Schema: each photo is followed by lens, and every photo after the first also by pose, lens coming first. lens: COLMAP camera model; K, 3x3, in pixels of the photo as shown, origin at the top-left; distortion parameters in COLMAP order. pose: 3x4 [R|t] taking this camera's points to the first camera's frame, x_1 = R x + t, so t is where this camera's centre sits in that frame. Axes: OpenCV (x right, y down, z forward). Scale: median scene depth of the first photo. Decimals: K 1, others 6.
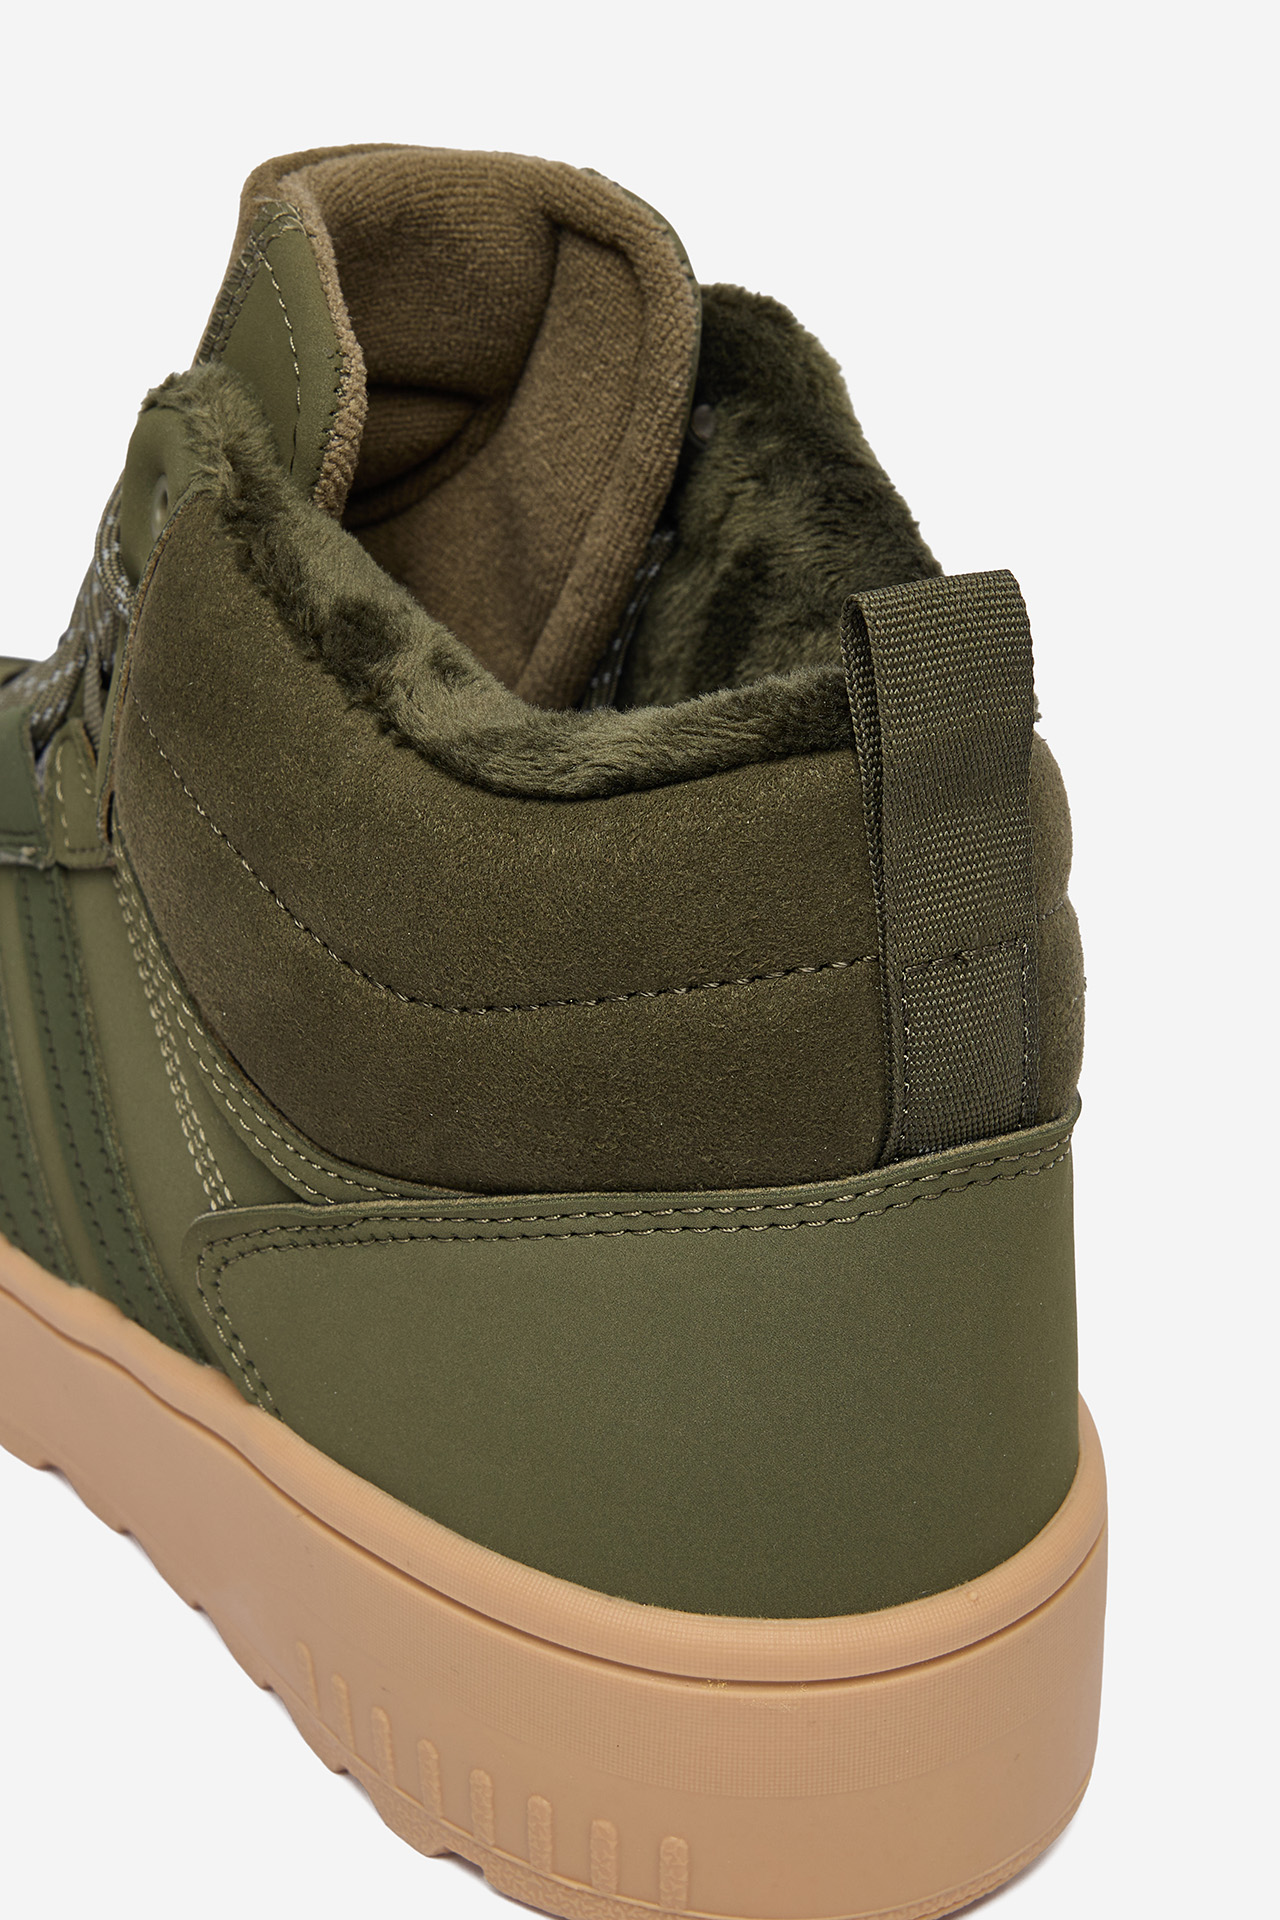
lens RADIAL K [[3859.0, 0, 625.6], [0, 3859.0, 956.2], [0, 0, 1]] dist [-0.137190, 0.000000]
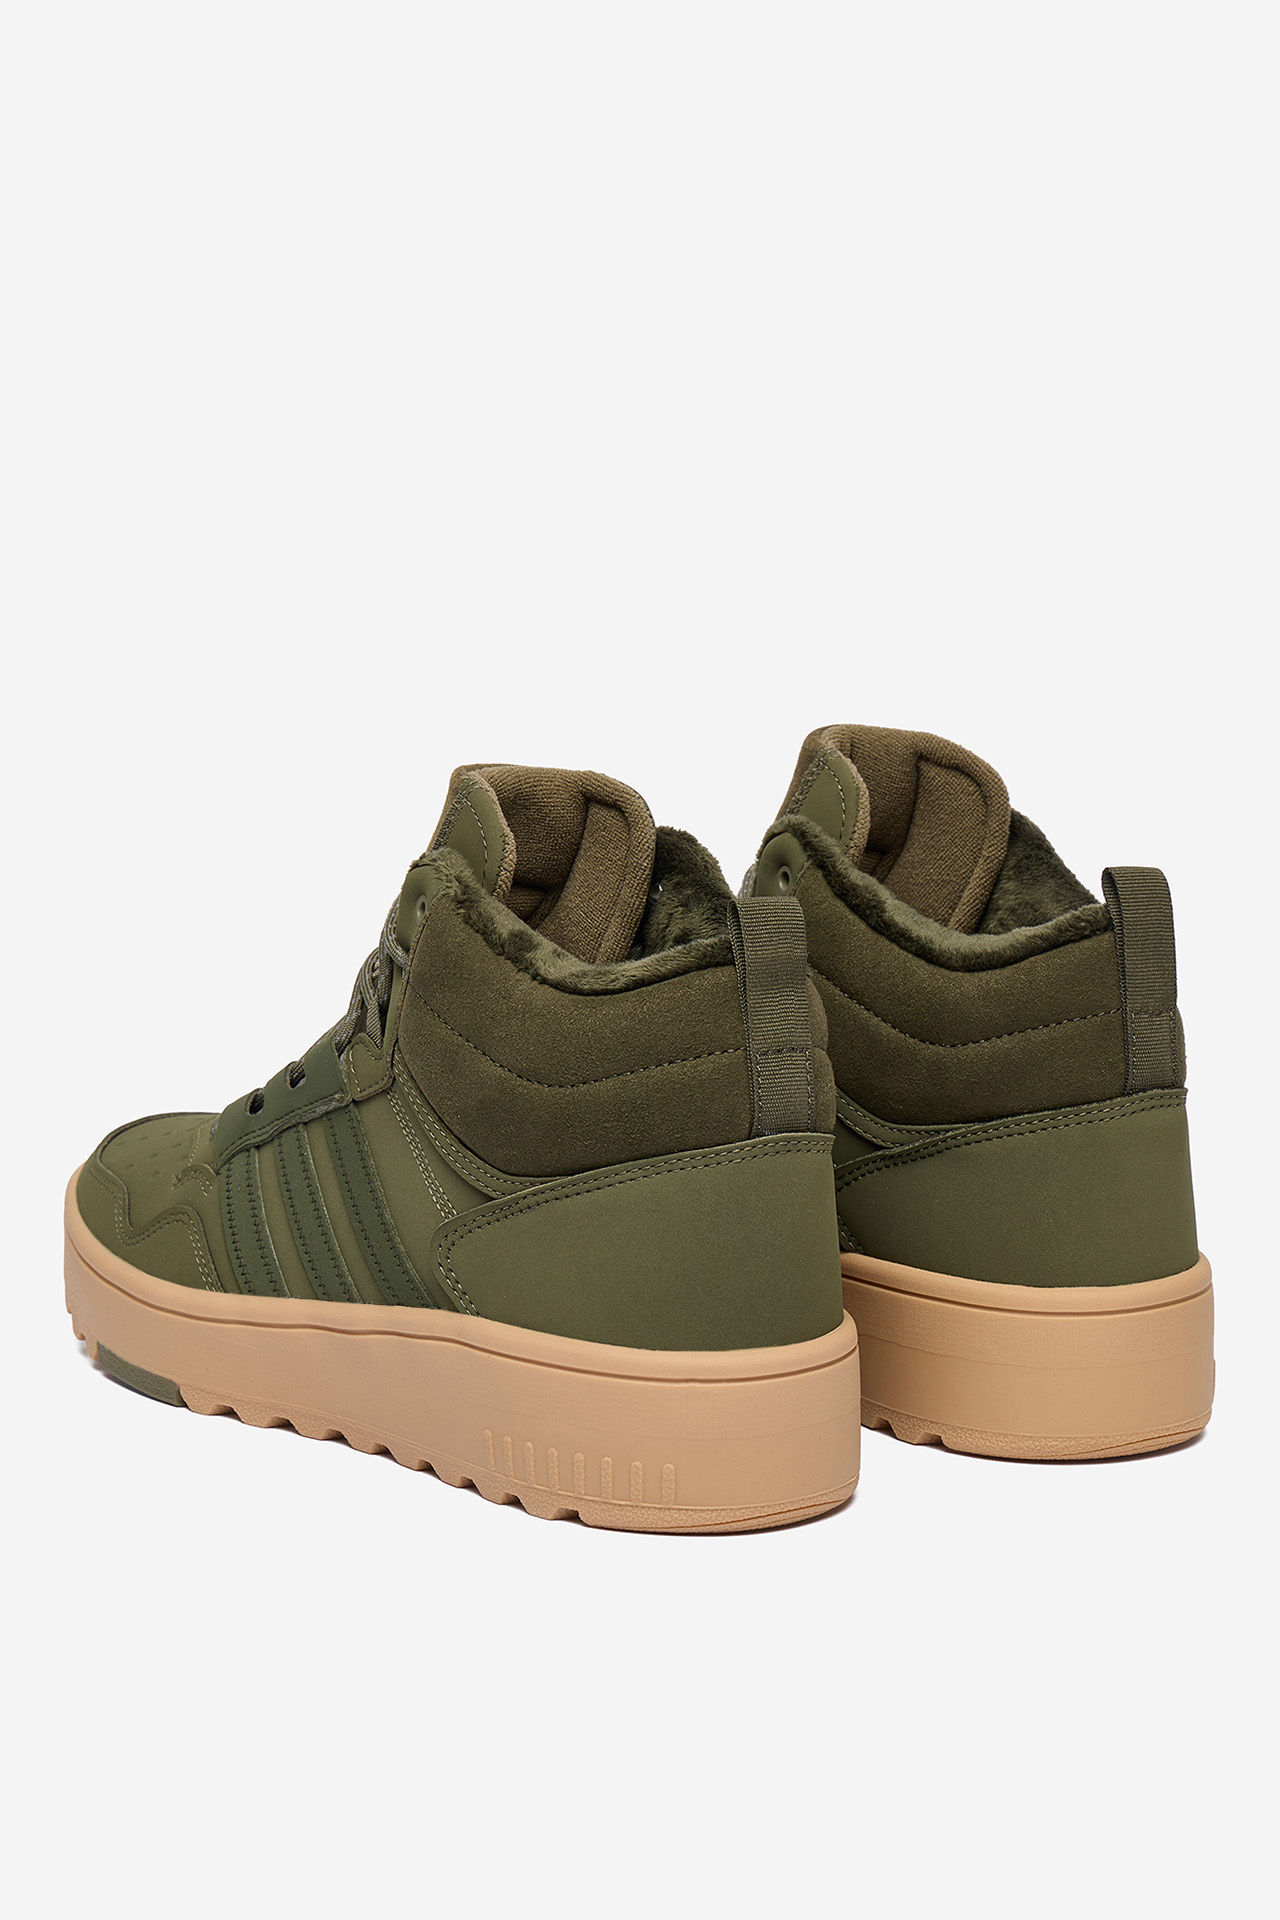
lens RADIAL K [[5778.5, 0, 642.6], [0, 5778.5, 960.5], [0, 0, 1]] dist [-0.192763, 0.000000]
pose [[0.997986, -0.011368, 0.062410, -0.208939], [0.028831, 0.957614, -0.286609, 0.911453], [-0.056507, 0.287831, 0.956013, -2.298450]]
